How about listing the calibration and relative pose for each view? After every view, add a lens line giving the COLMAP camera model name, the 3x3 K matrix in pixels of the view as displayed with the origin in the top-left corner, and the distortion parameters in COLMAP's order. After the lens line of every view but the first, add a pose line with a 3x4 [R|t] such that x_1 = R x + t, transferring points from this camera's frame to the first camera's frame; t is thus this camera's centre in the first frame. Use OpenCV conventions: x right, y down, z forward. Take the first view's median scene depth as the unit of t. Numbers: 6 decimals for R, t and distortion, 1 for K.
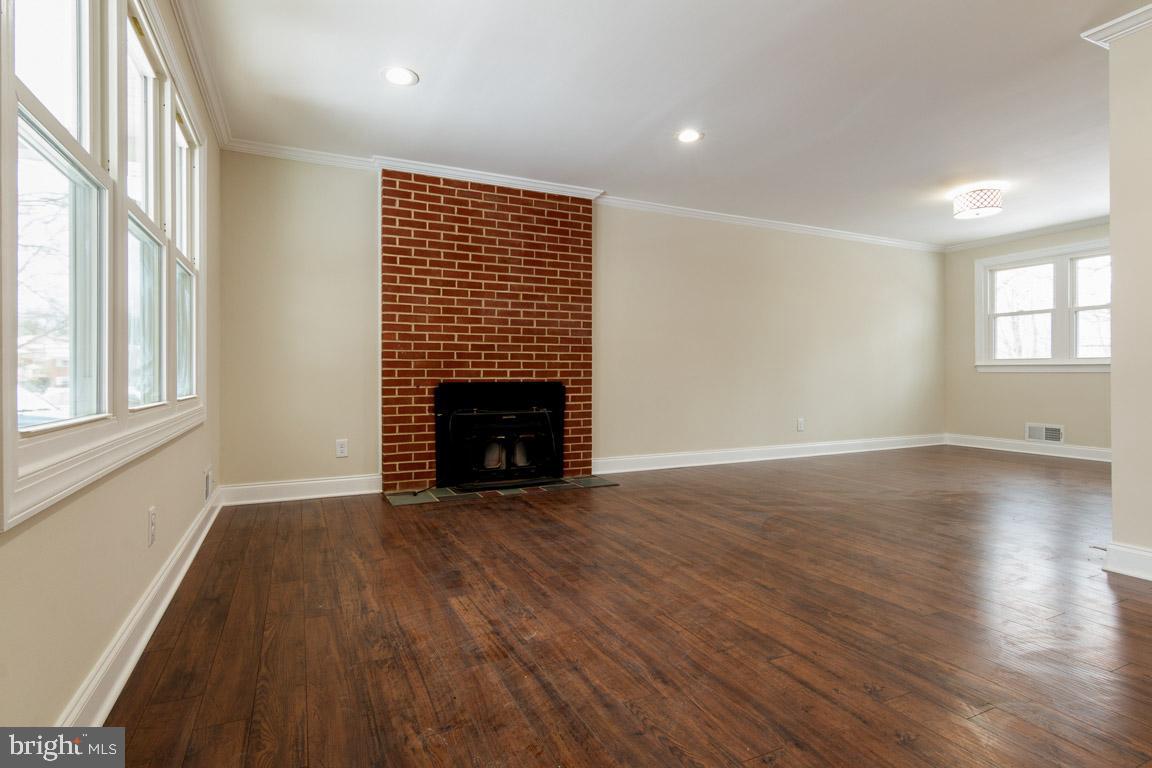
lens RADIAL K [[578.9, 0, 572.4], [0, 578.9, 377.1], [0, 0, 1]] dist [0.002848, 0.001359]
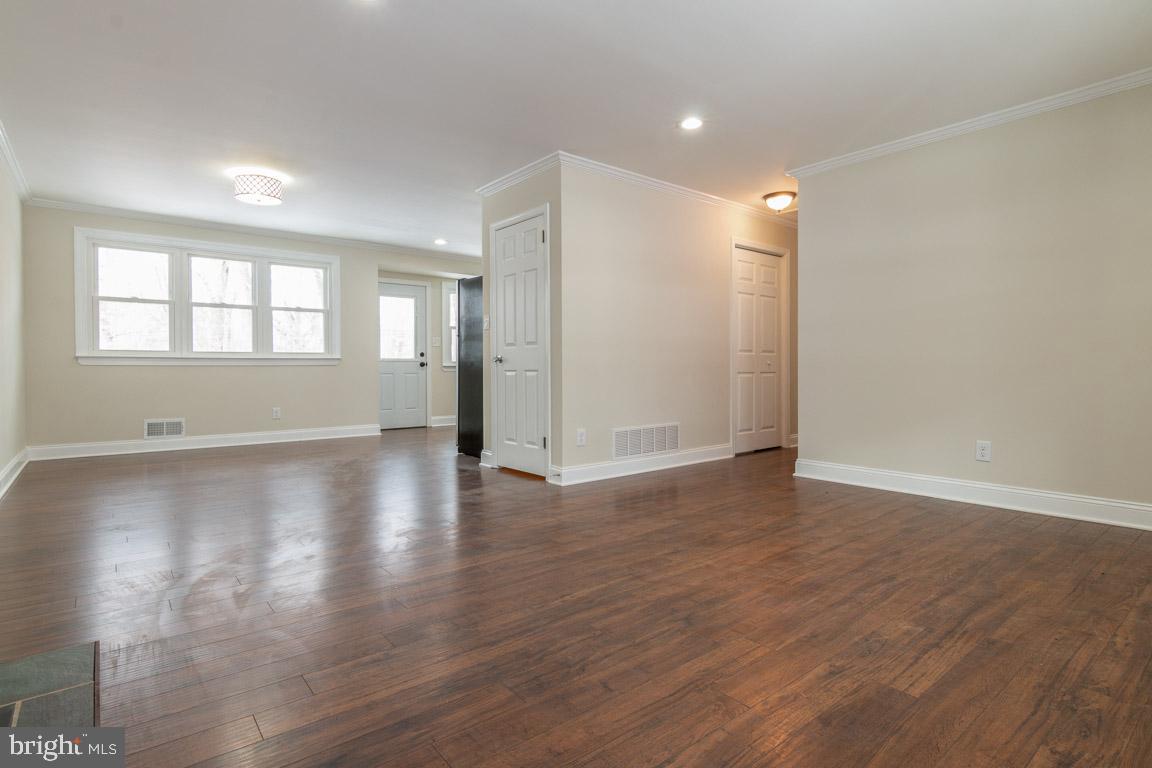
lens RADIAL K [[578.9, 0, 572.4], [0, 578.9, 377.1], [0, 0, 1]] dist [0.002848, 0.001359]
pose [[-0.235101, -0.016778, 0.971826, -0.749511], [0.005000, 0.999817, 0.018471, -0.008176], [-0.971958, 0.009202, -0.234974, 1.499478]]
